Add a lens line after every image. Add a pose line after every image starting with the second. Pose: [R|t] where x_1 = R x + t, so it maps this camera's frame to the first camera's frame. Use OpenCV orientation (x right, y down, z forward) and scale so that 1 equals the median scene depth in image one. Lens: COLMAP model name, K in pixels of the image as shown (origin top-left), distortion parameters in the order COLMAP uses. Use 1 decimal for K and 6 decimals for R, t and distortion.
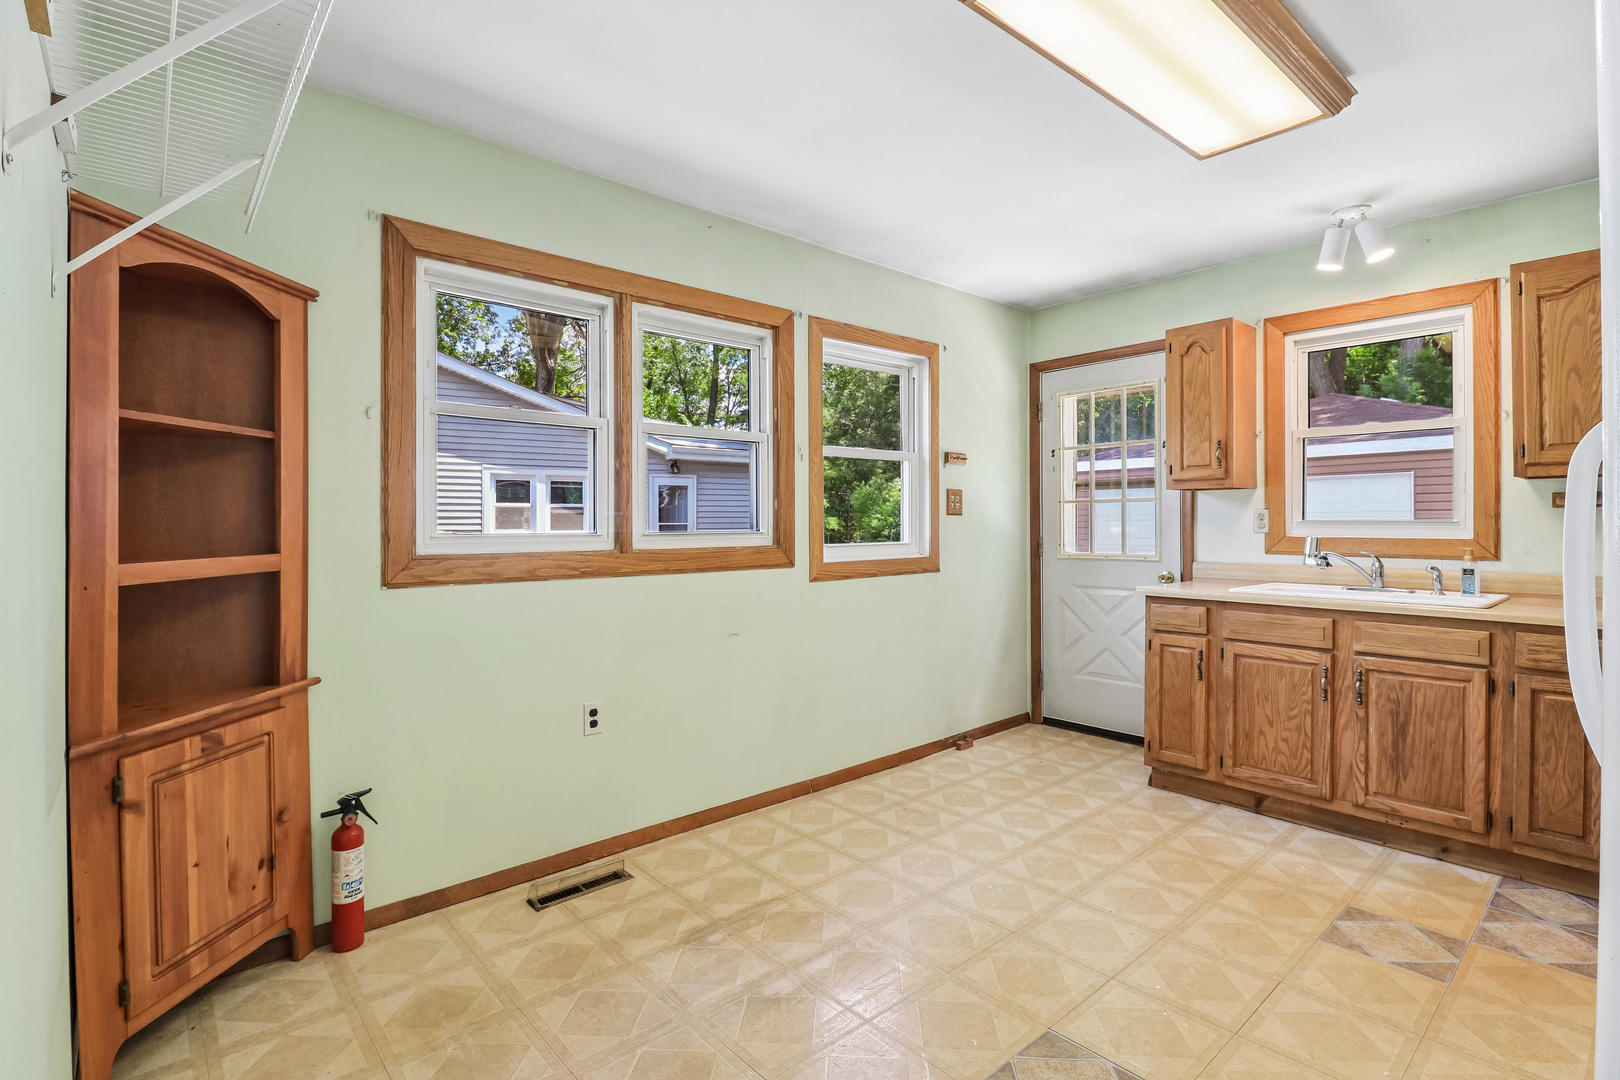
lens RADIAL K [[745.5, 0, 811.7], [0, 745.5, 534.7], [0, 0, 1]] dist [0.001324, -0.013954]
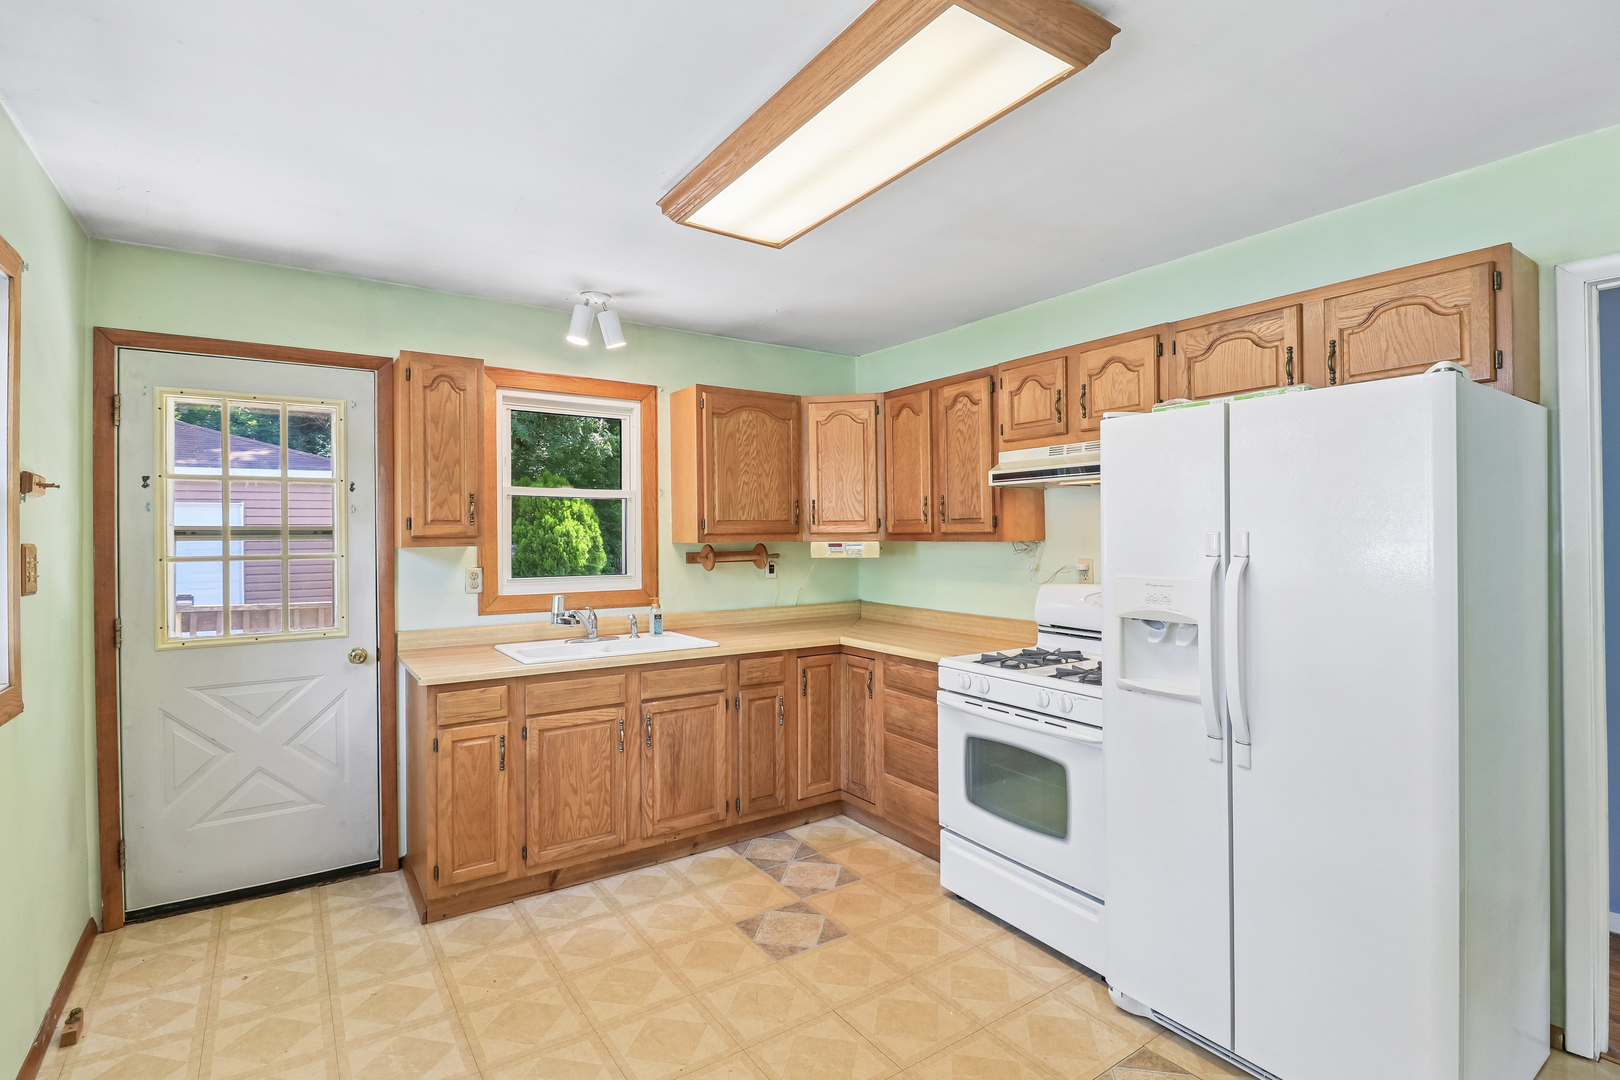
lens RADIAL K [[745.5, 0, 811.7], [0, 745.5, 534.7], [0, 0, 1]] dist [0.001324, -0.013954]
pose [[0.139167, 0.006026, 0.990251, -0.319539], [0.024487, 0.999655, -0.009525, -0.068865], [-0.989966, 0.025574, 0.138972, 0.553838]]
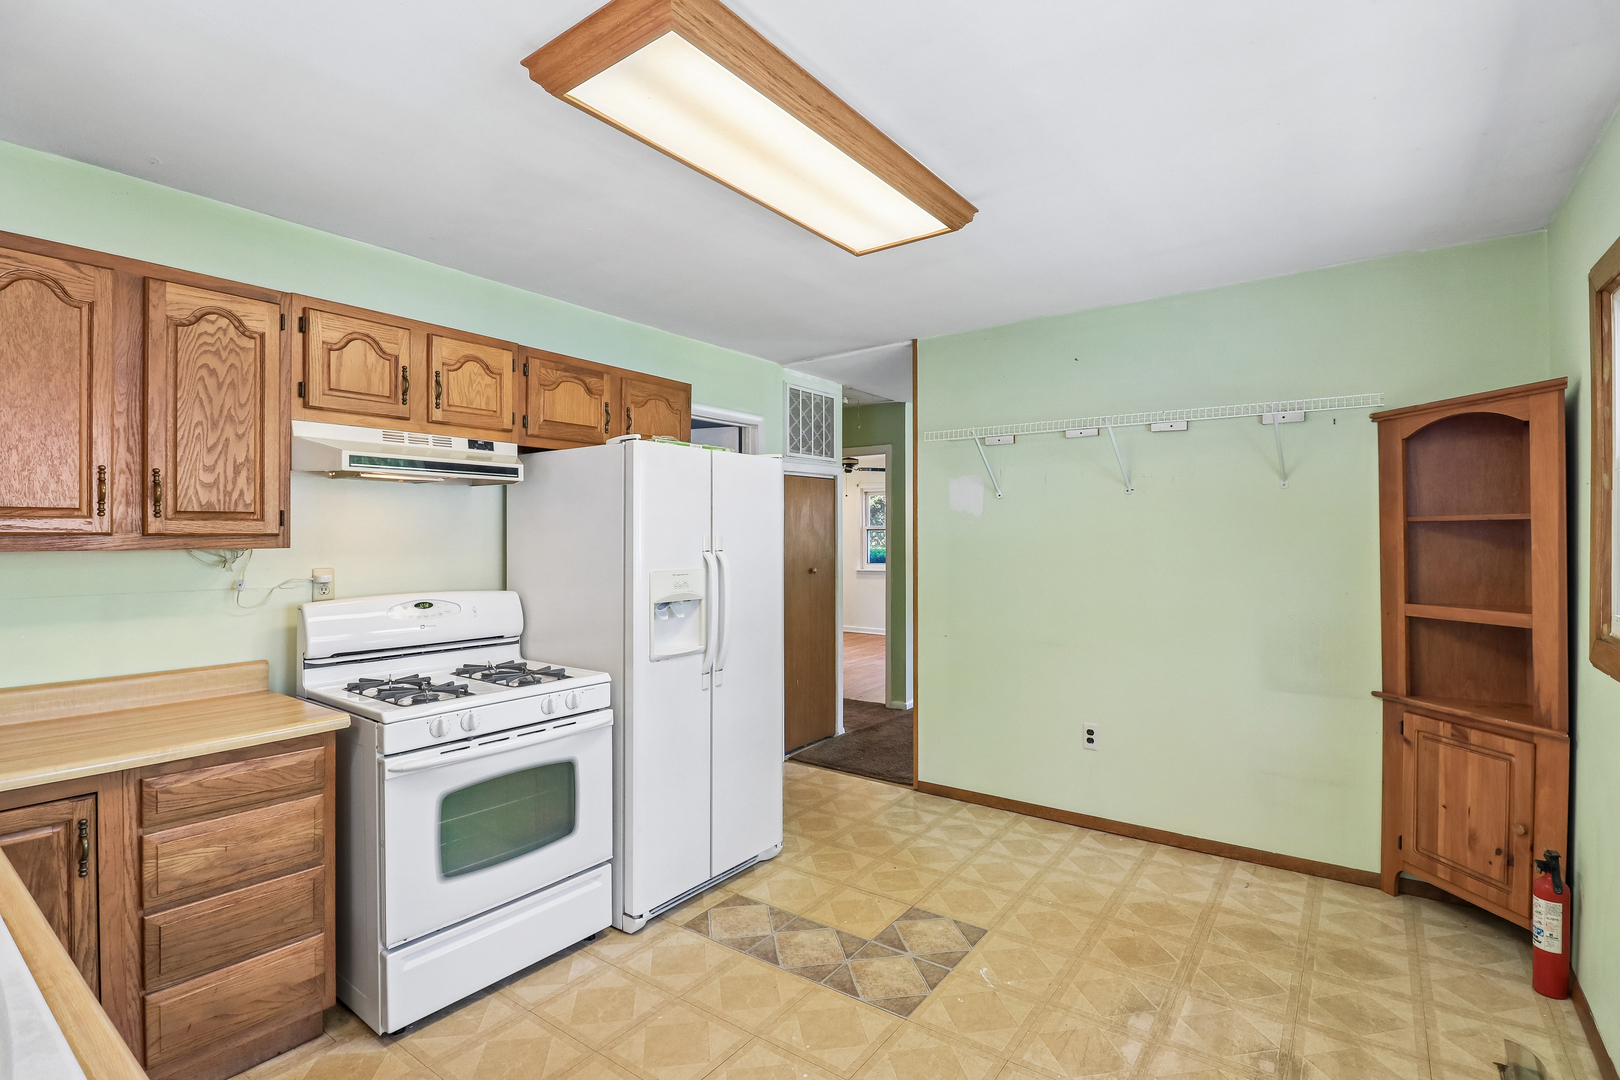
lens RADIAL K [[745.5, 0, 811.7], [0, 745.5, 534.7], [0, 0, 1]] dist [0.001324, -0.013954]
pose [[-0.983434, 0.011238, -0.180917, 0.400788], [0.008435, 0.999832, 0.016250, -0.083178], [0.181069, 0.014455, -0.983364, 1.259509]]
